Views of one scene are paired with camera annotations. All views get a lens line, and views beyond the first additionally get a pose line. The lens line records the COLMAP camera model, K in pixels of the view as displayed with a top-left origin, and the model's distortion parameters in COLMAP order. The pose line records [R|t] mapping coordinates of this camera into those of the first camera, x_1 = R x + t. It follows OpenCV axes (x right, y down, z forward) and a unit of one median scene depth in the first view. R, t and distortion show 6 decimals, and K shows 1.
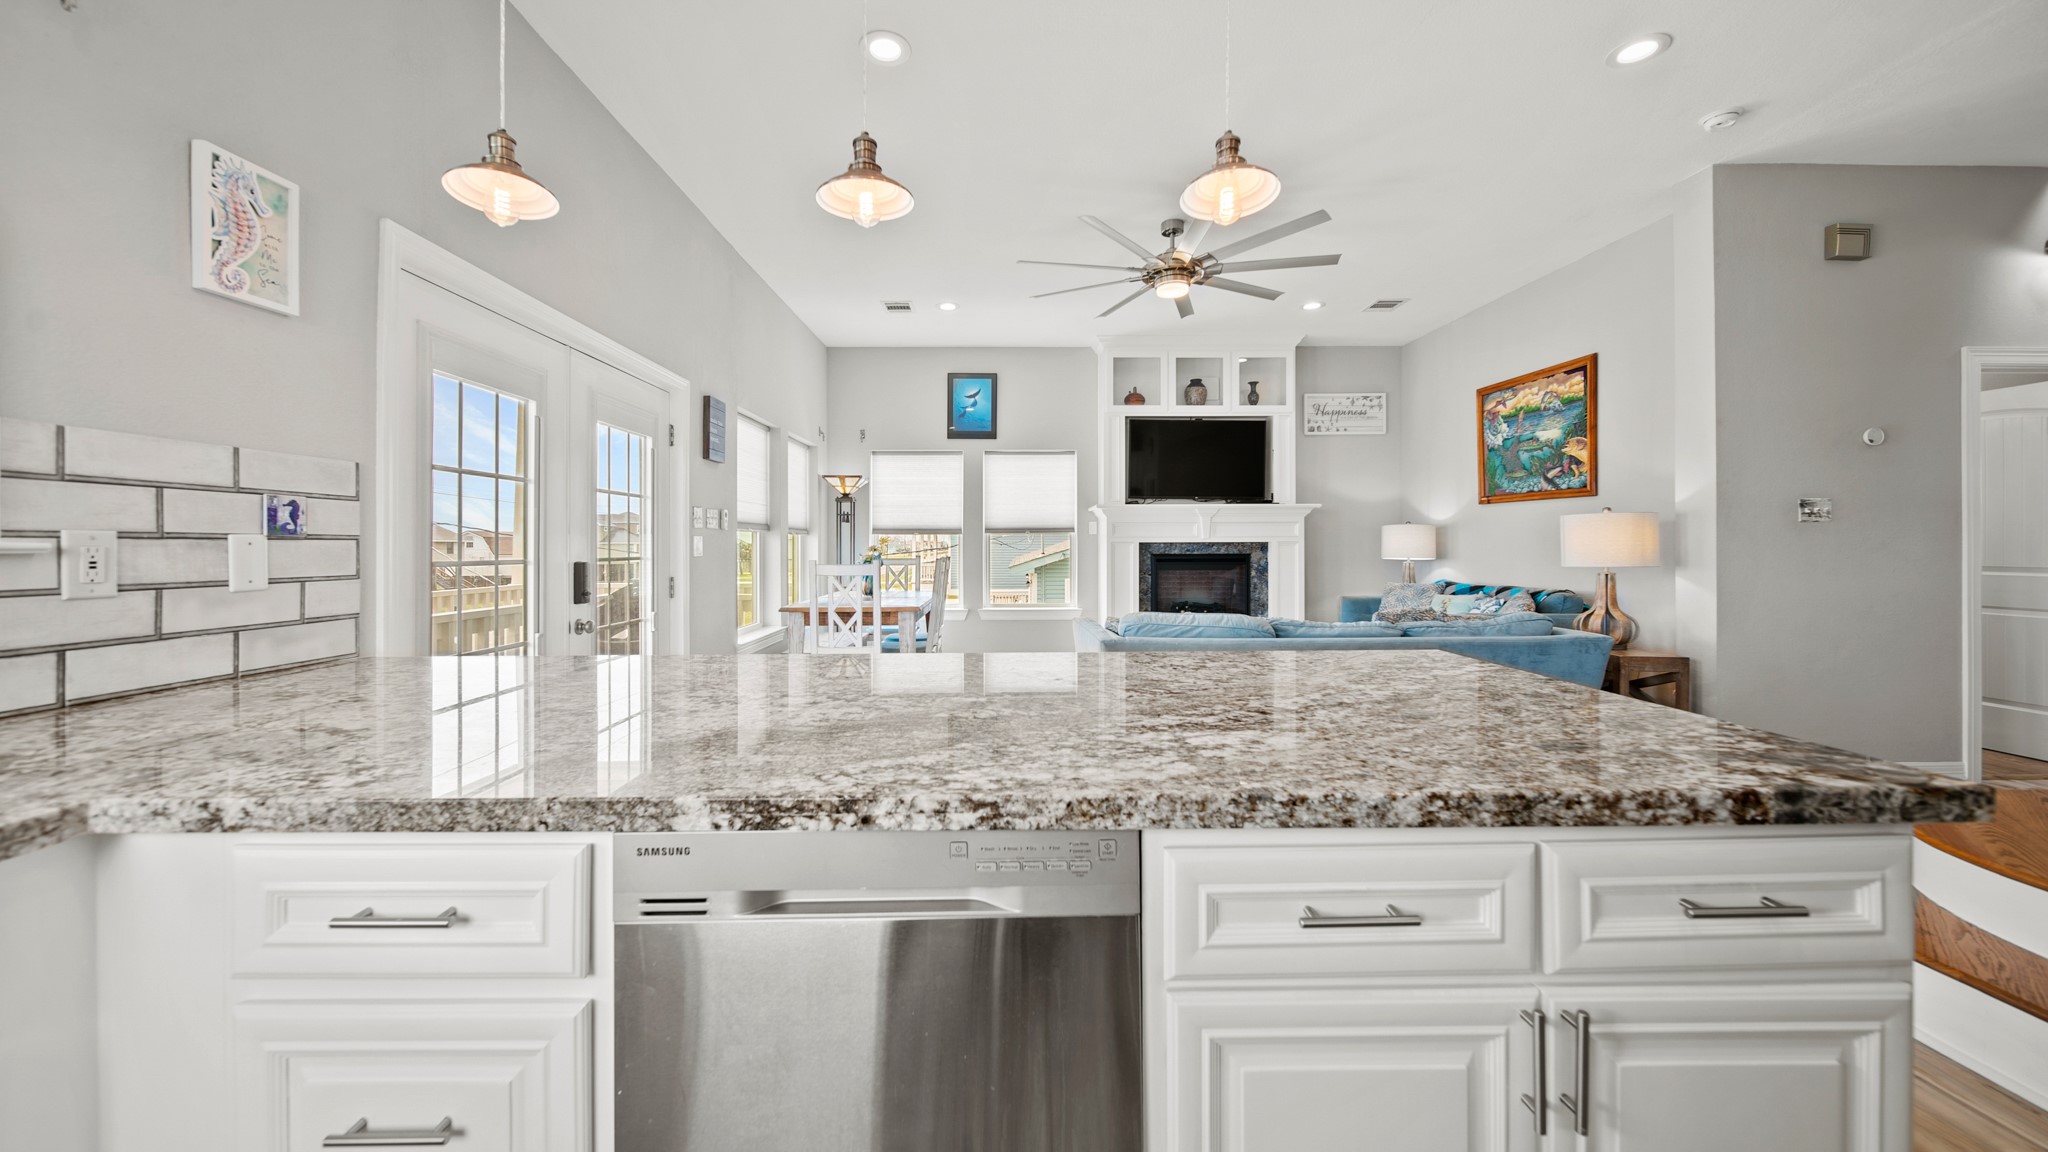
lens RADIAL K [[728.5, 0, 1008.2], [0, 728.5, 542.6], [0, 0, 1]] dist [-0.000010, -0.000114]
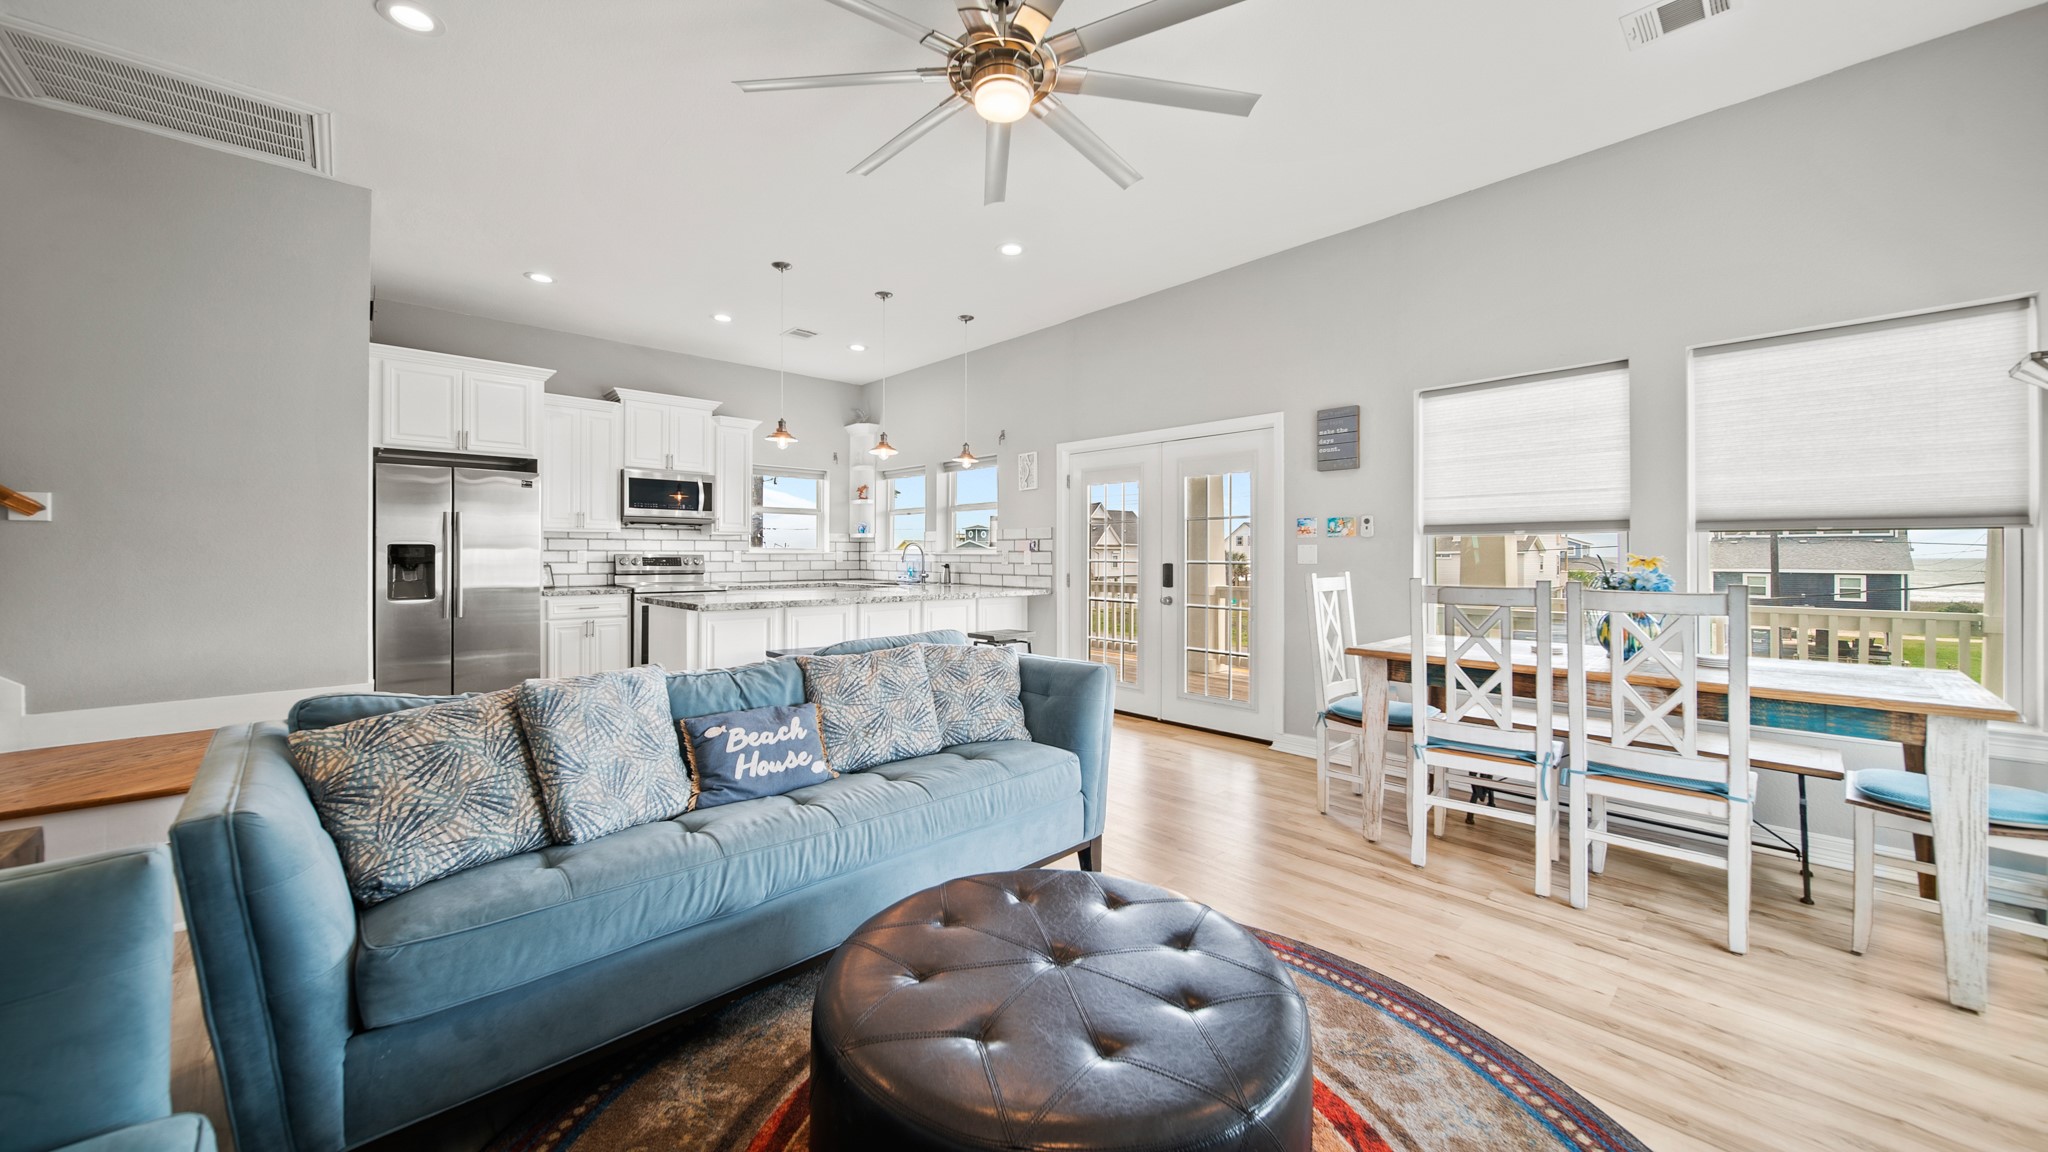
lens RADIAL K [[726.4, 0, 1008.1], [0, 726.4, 550.7], [0, 0, 1]] dist [-0.003601, -0.000407]
pose [[-0.740385, -0.000641, -0.672183, 0.477773], [0.004102, 0.999977, -0.005471, 0.002635], [0.672171, -0.006808, -0.740365, 1.129826]]
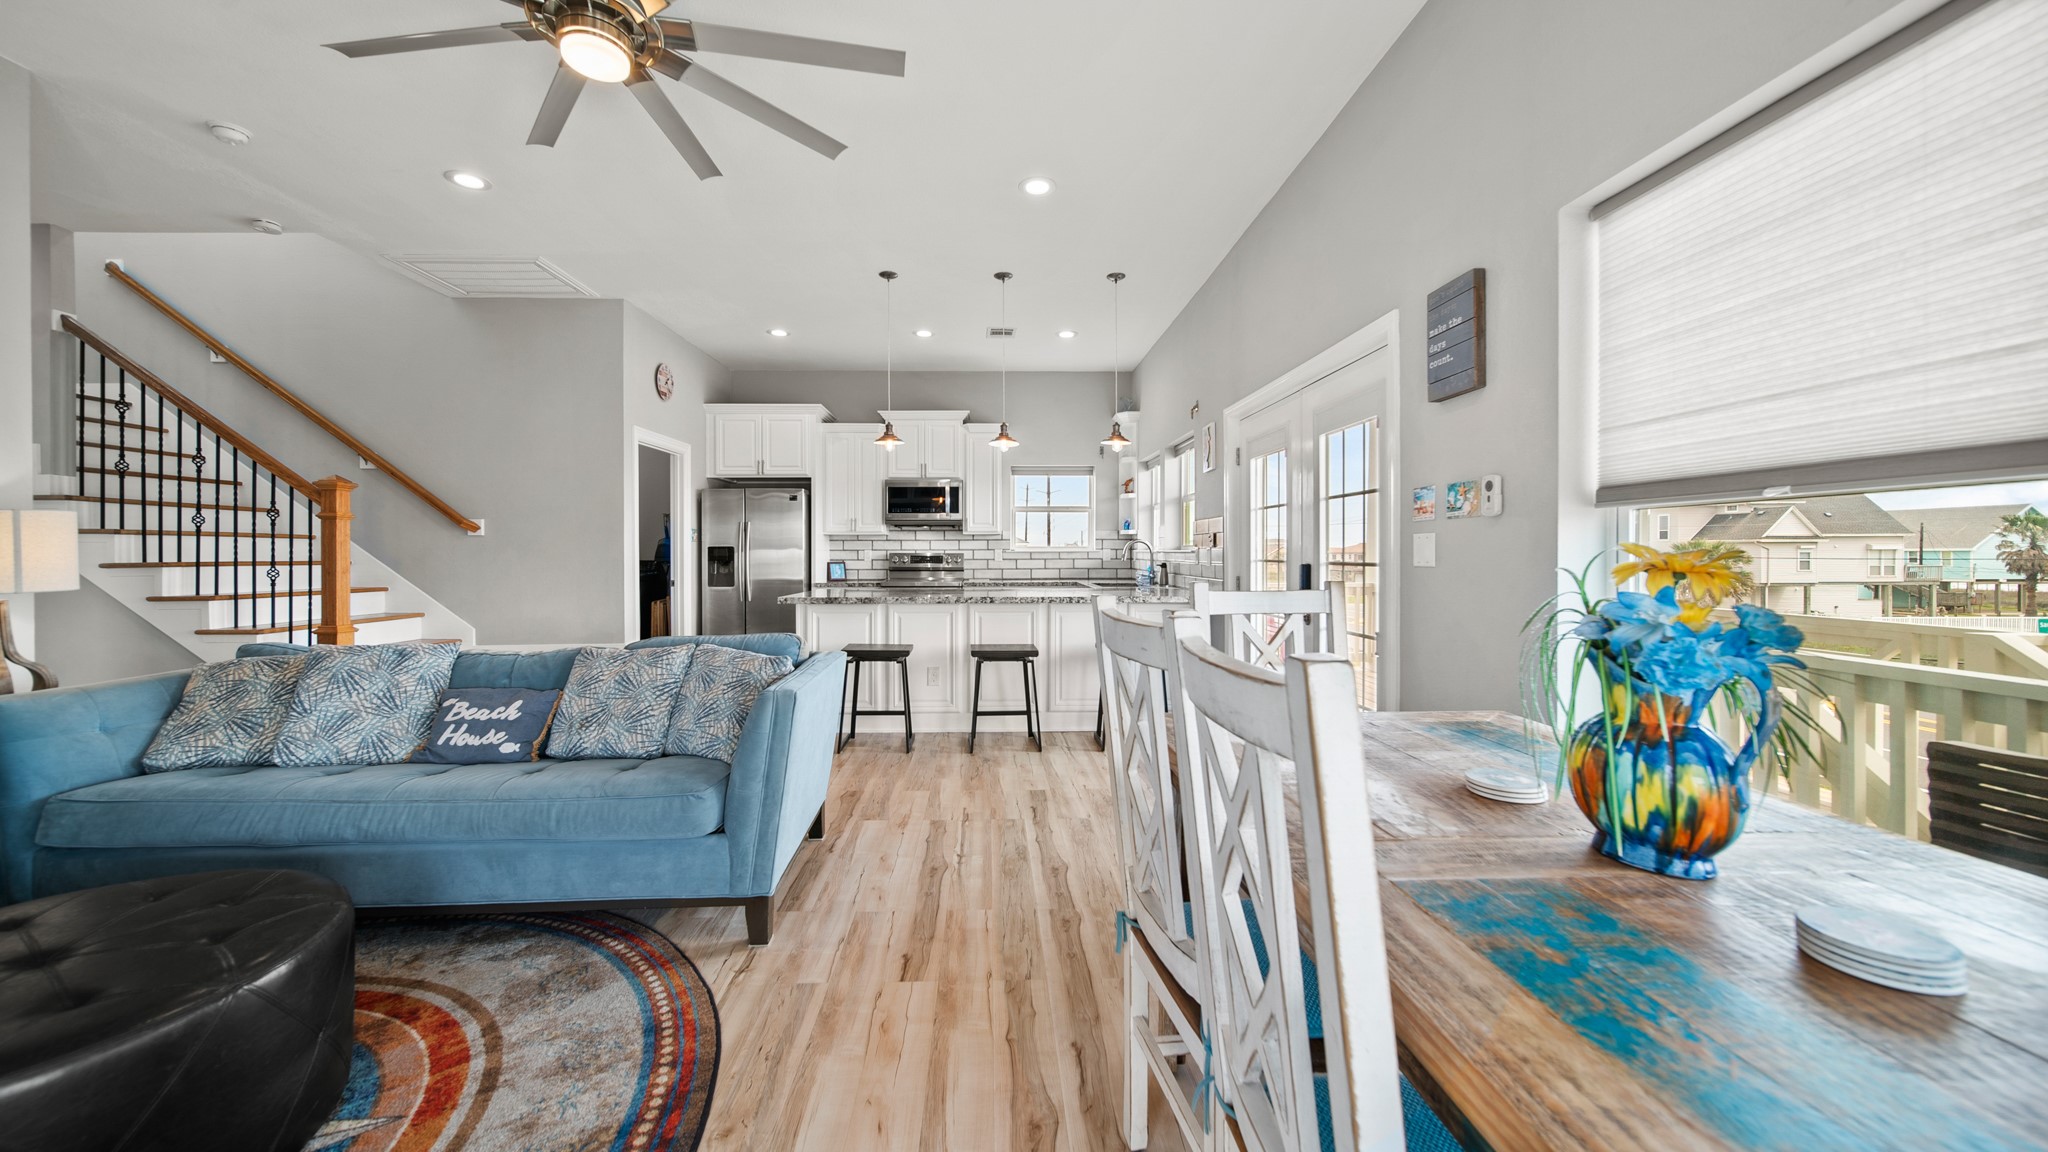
lens RADIAL K [[726.4, 0, 1008.1], [0, 726.4, 550.7], [0, 0, 1]] dist [-0.003601, -0.000407]
pose [[-0.999723, 0.006652, -0.022570, -0.042042], [0.006805, 0.999954, -0.006742, 0.005696], [0.022524, -0.006893, -0.999723, 1.212034]]
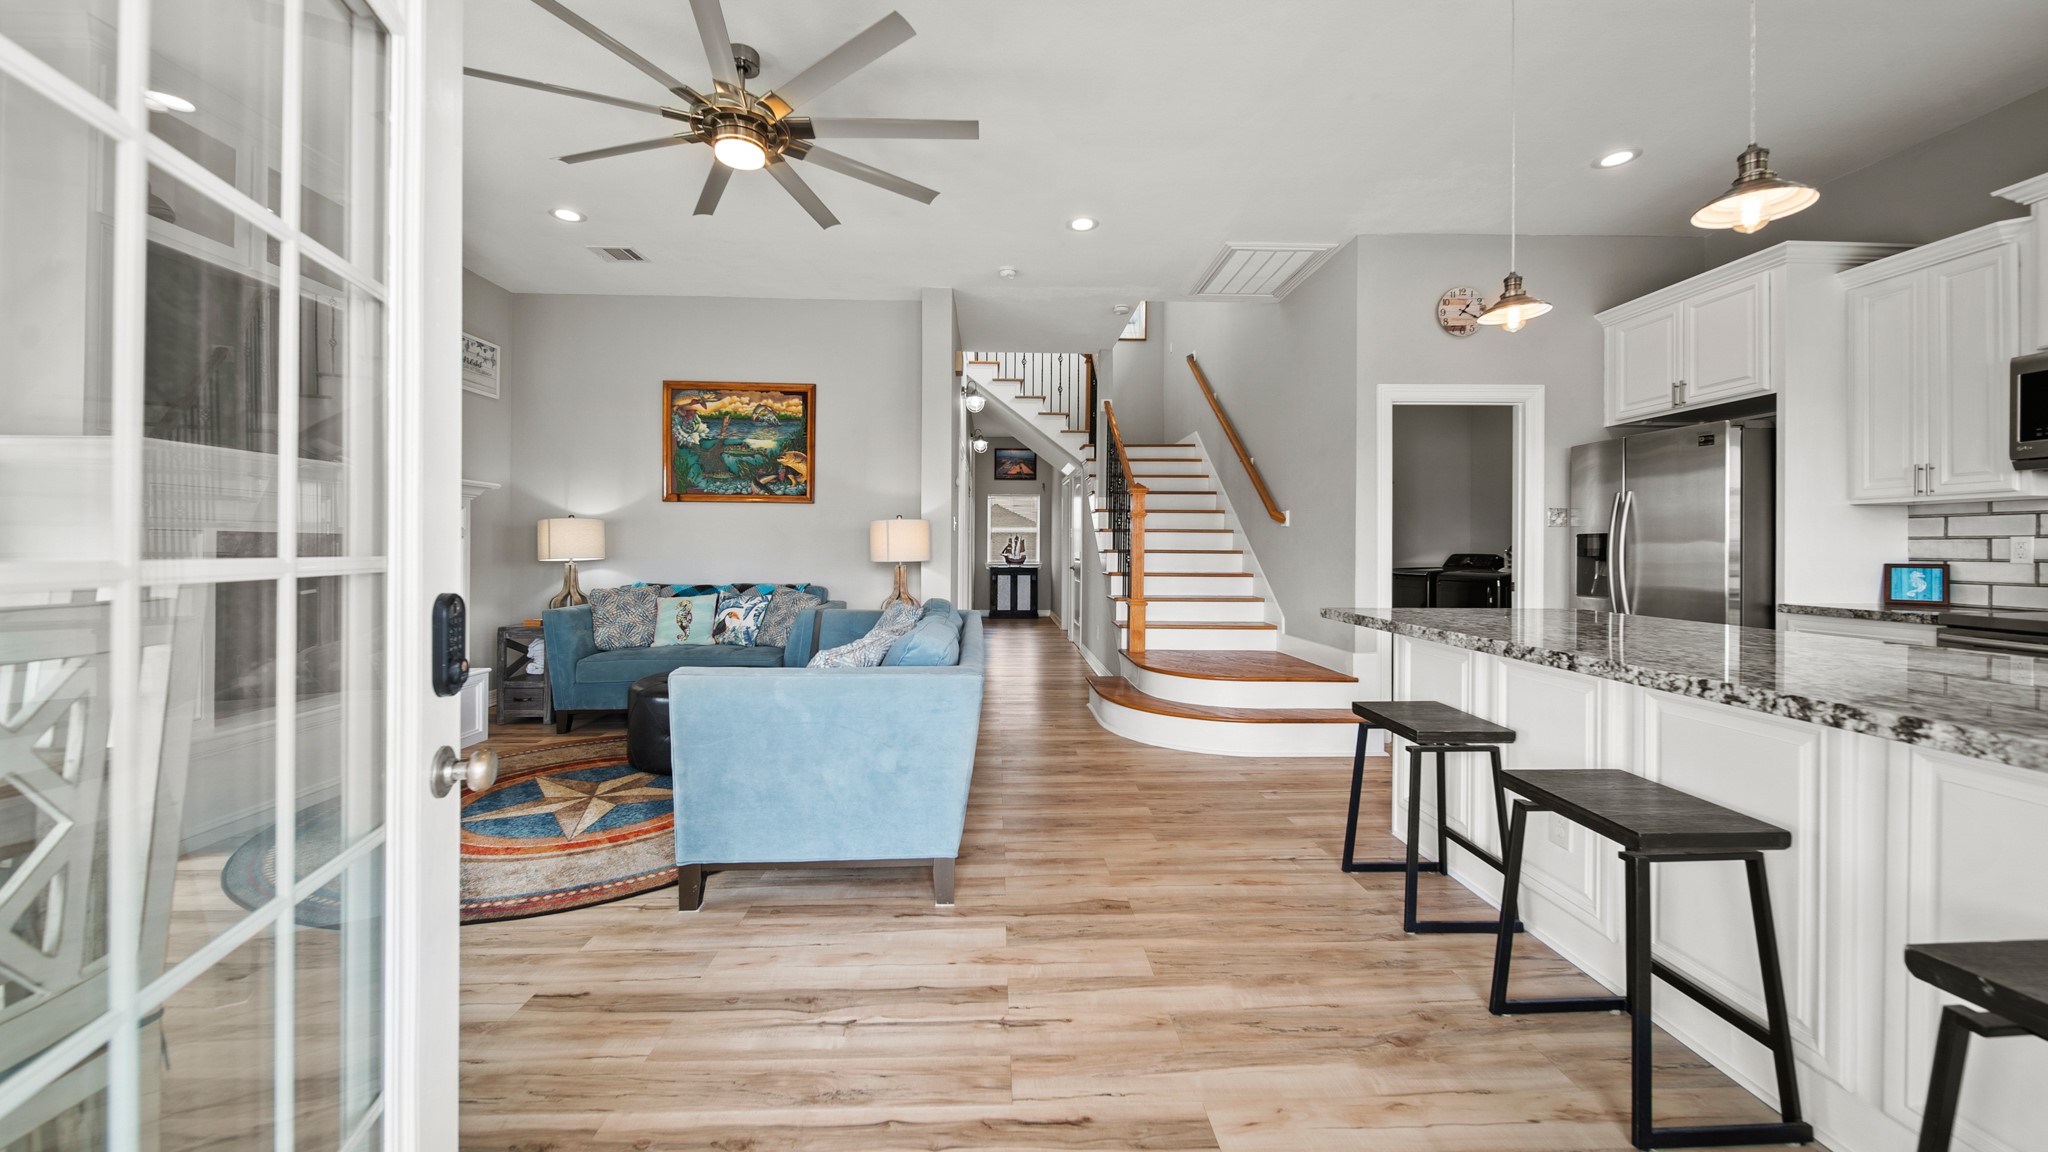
lens RADIAL K [[734.6, 0, 1019.2], [0, 734.6, 544.7], [0, 0, 1]] dist [-0.002161, -0.000279]
pose [[-0.029815, 0.008819, 0.999517, -0.357407], [-0.007492, 0.999931, -0.009046, 0.010673], [-0.999527, -0.007758, -0.029747, 0.607764]]
